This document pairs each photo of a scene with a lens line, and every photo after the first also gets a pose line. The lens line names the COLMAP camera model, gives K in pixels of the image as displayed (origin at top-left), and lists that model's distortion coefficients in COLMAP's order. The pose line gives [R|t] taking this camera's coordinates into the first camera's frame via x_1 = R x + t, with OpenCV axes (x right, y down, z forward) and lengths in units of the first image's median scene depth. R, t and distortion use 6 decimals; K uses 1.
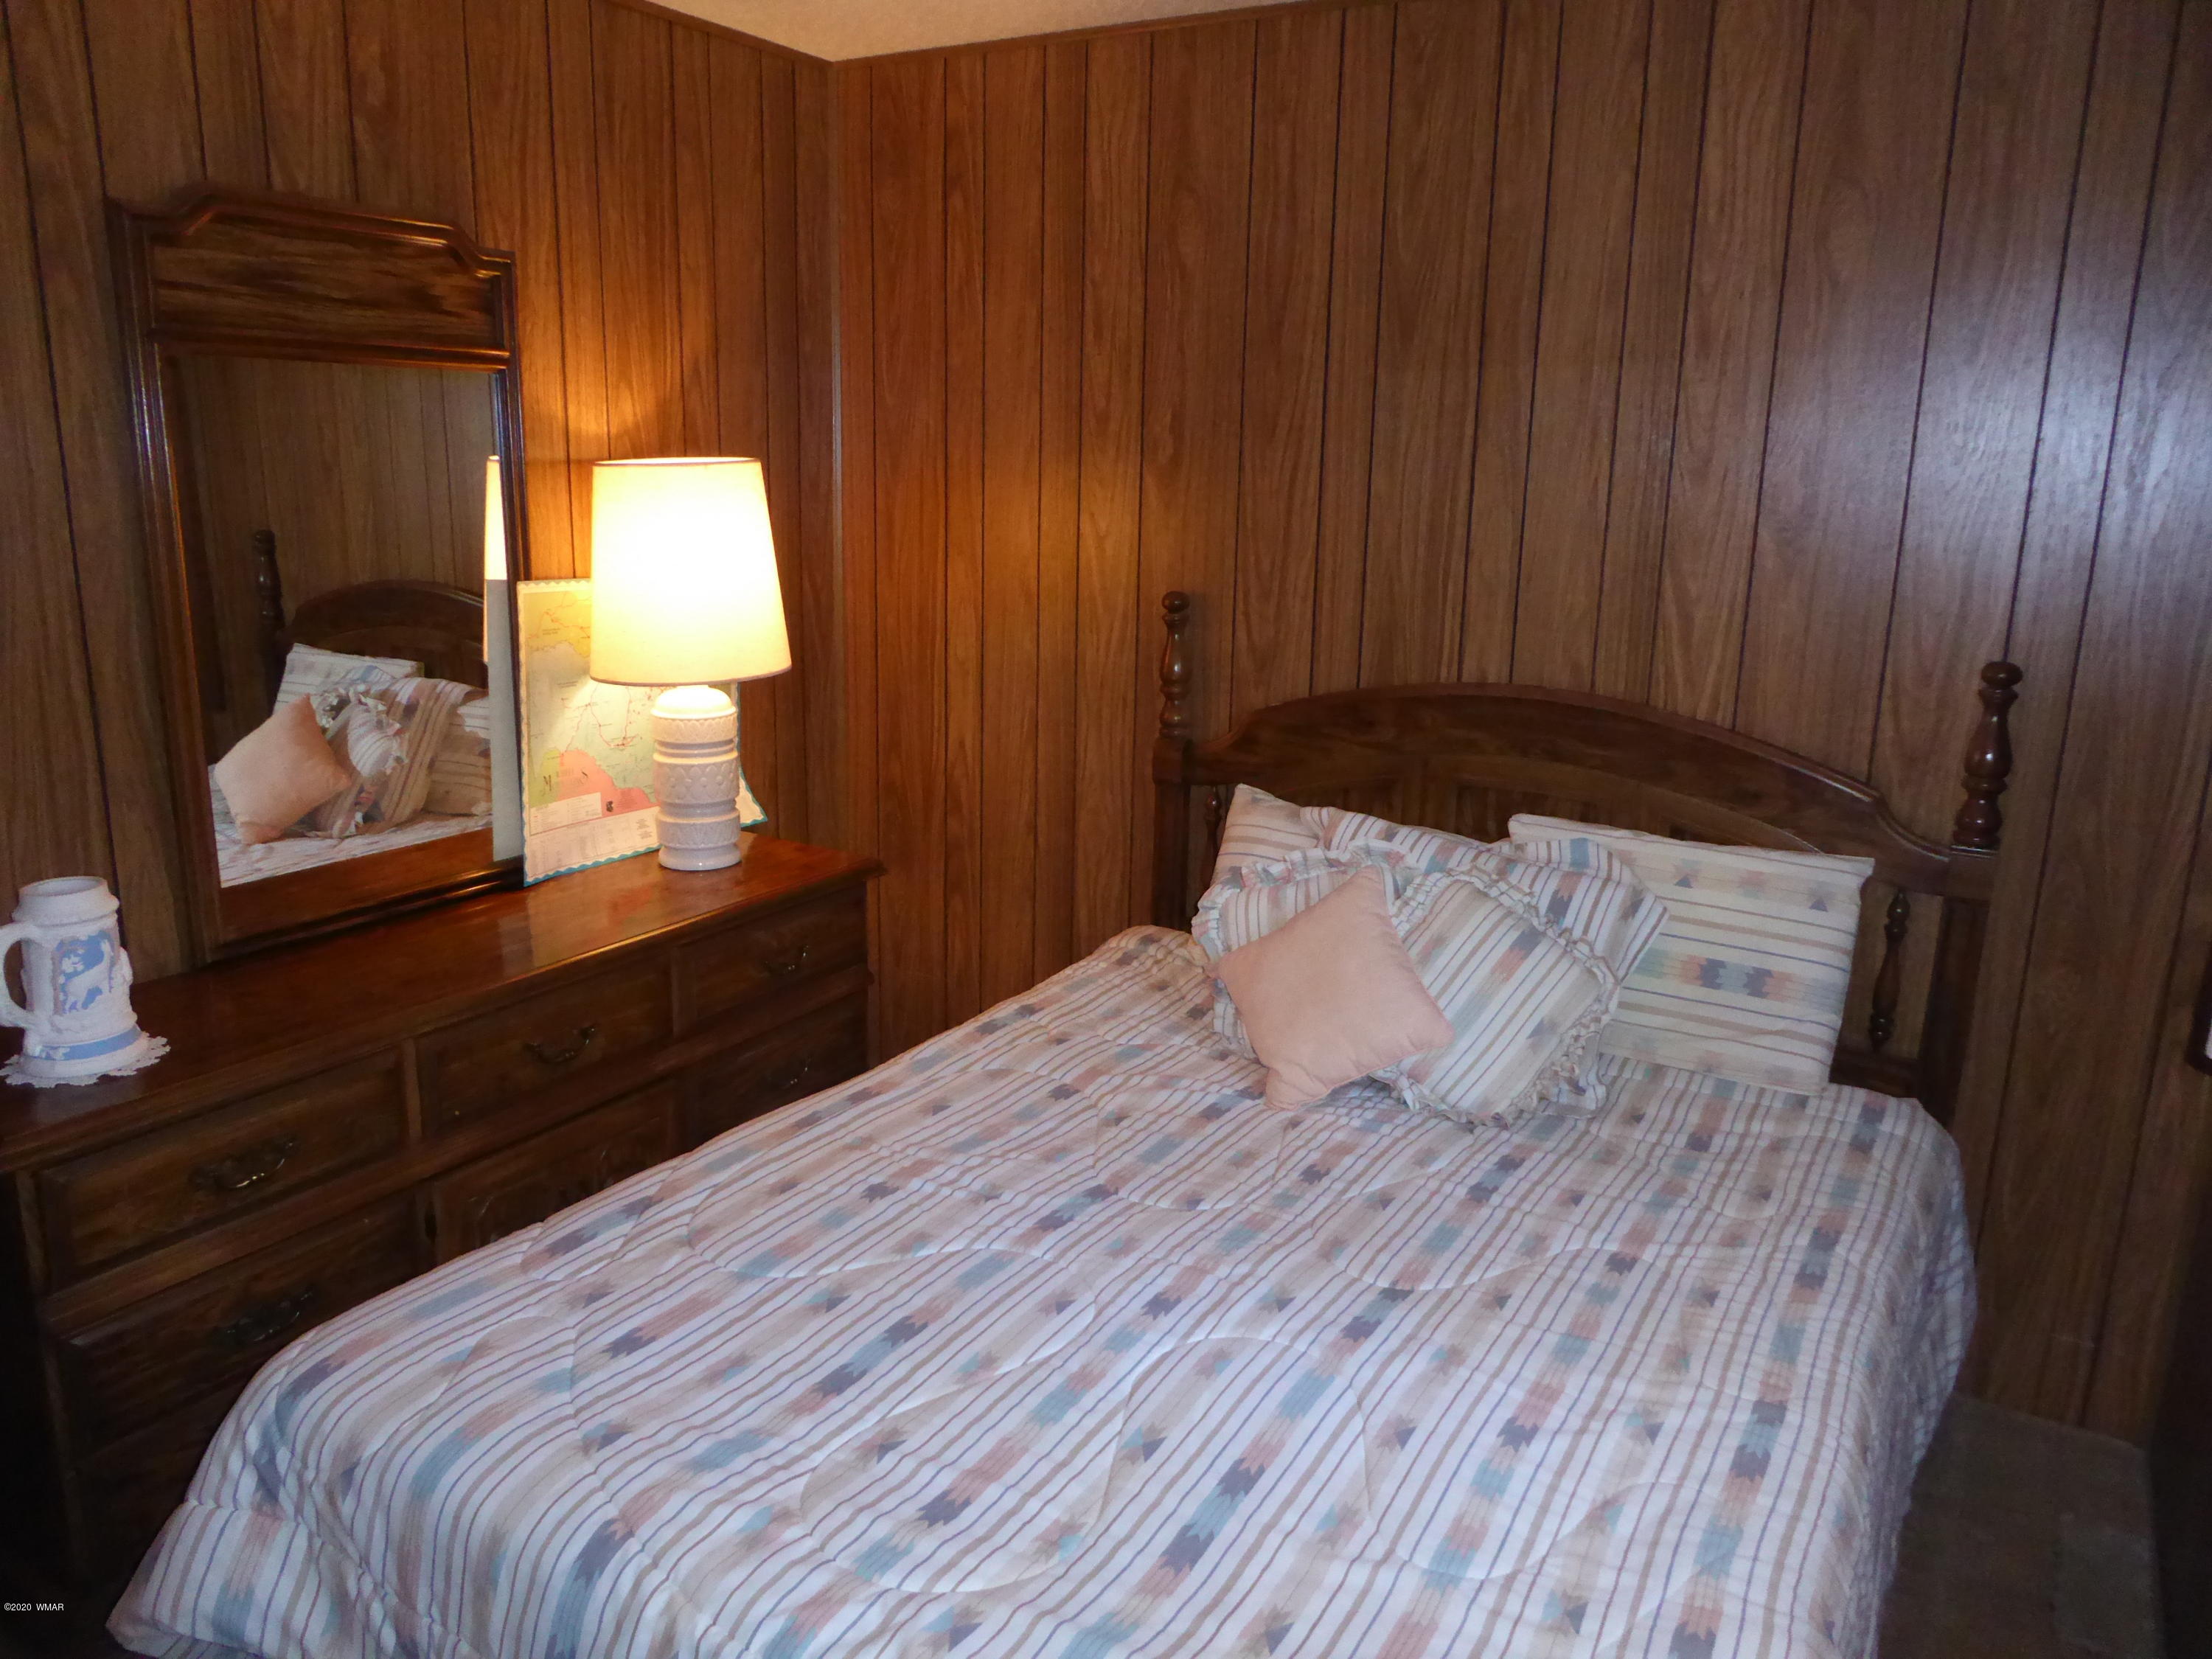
lens RADIAL K [[1570.1, 0, 1114.9], [0, 1570.1, 821.6], [0, 0, 1]] dist [-0.030153, 0.011497]
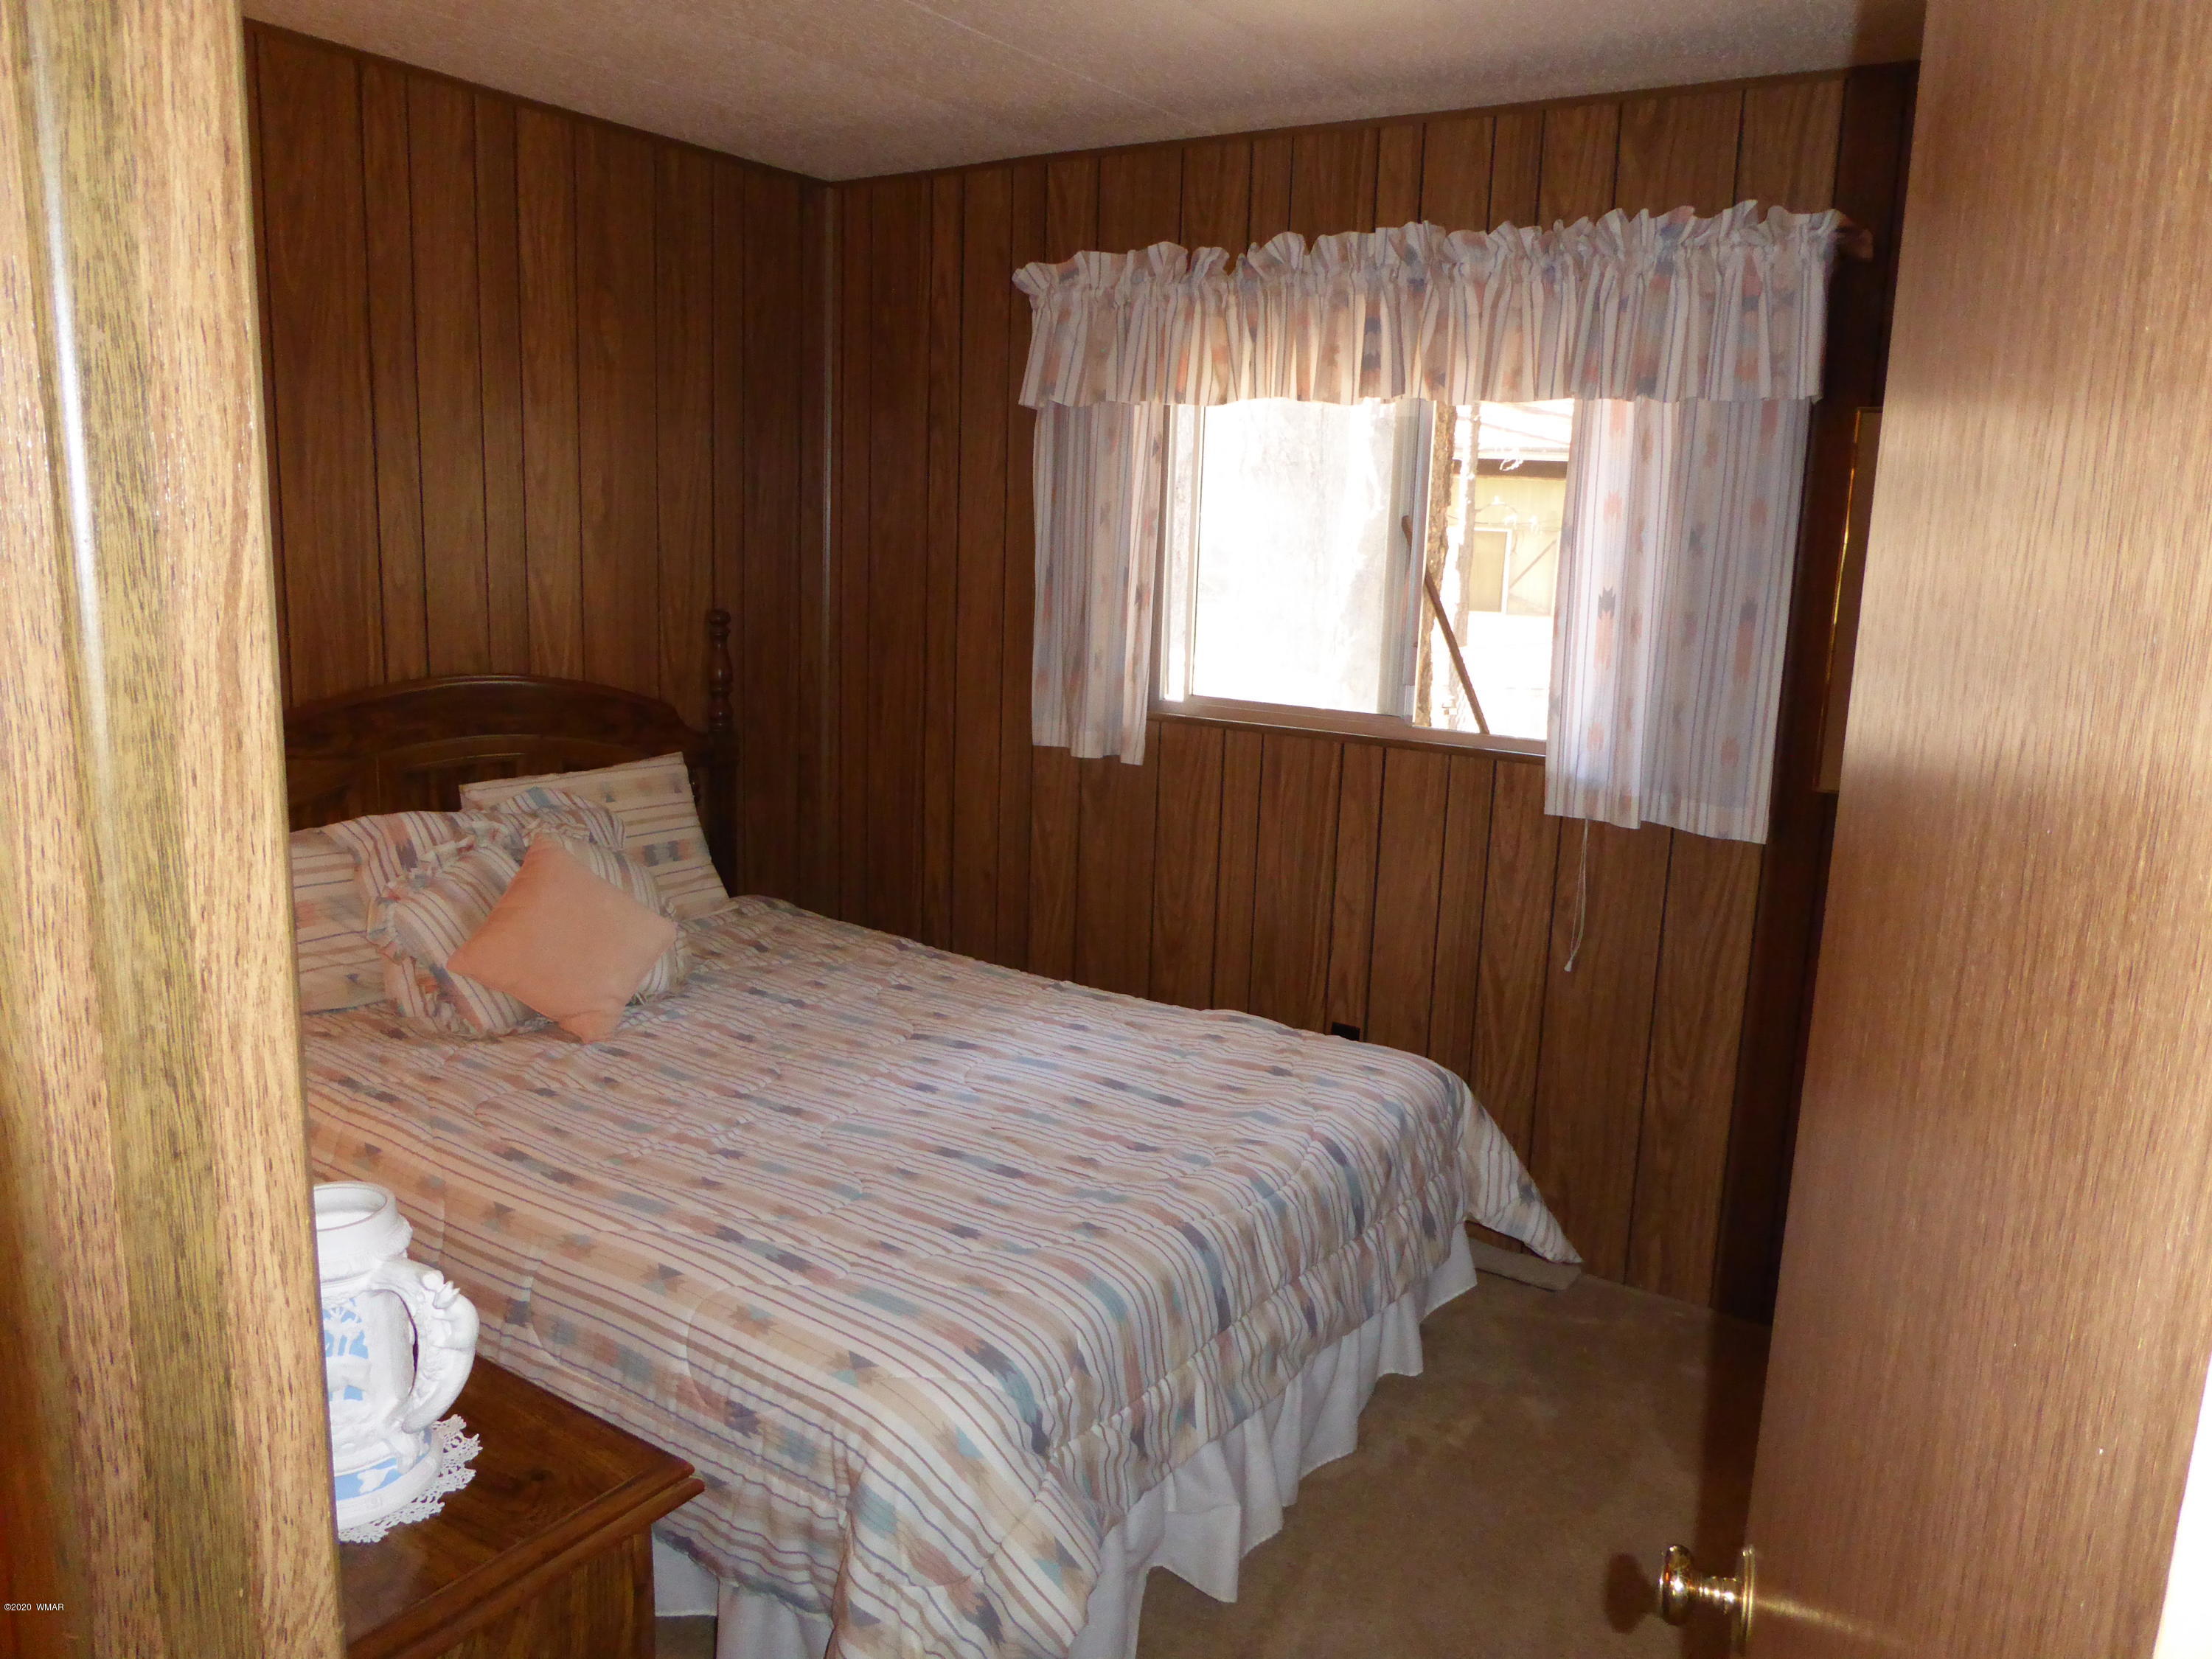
lens RADIAL K [[1570.1, 0, 1112.3], [0, 1570.1, 838.8], [0, 0, 1]] dist [-0.030153, 0.011497]
pose [[0.052446, -0.227184, 0.972439, -1.163085], [0.198699, 0.956682, 0.212787, -0.160904], [-0.978656, 0.182063, 0.095316, 0.579178]]
